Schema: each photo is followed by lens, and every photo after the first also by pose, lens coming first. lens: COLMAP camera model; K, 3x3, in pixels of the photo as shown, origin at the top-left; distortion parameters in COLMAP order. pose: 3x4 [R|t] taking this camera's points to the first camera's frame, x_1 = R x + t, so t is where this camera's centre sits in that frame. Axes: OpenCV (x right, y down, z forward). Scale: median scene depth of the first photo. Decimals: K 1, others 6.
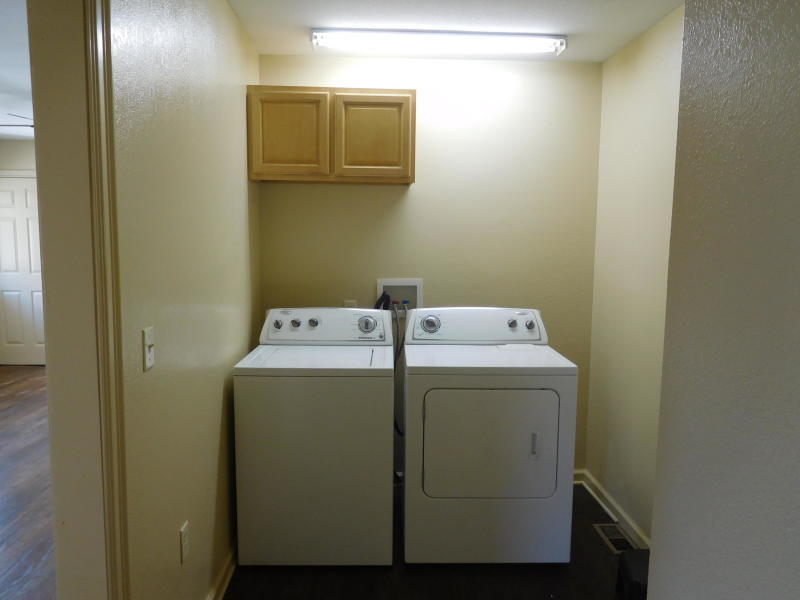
lens RADIAL K [[612.2, 0, 400.0], [0, 612.2, 300.0], [0, 0, 1]] dist [0.000831, -0.000949]
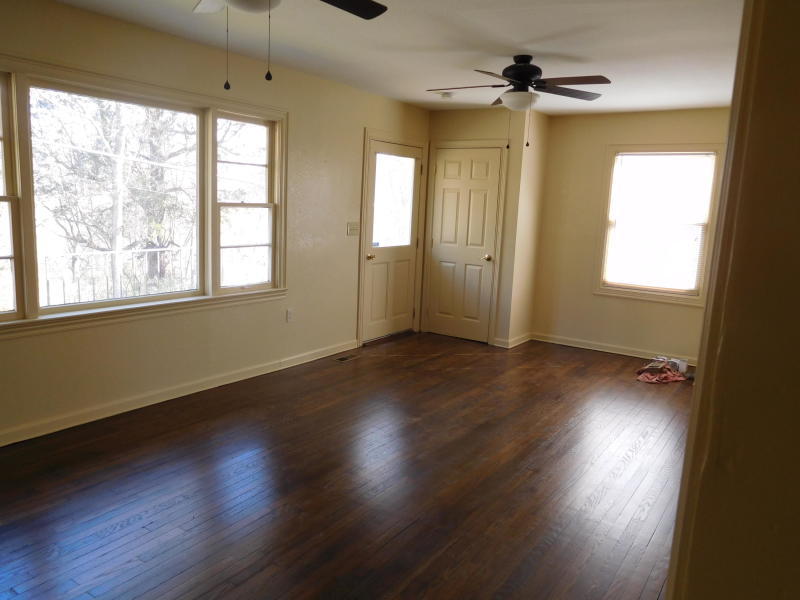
lens RADIAL K [[612.2, 0, 400.0], [0, 612.2, 300.0], [0, 0, 1]] dist [0.000831, -0.000949]
pose [[0.805800, 0.123423, -0.579184, -0.123875], [-0.100981, 0.992353, 0.070977, -0.018939], [0.583515, 0.001293, 0.812101, 0.156978]]
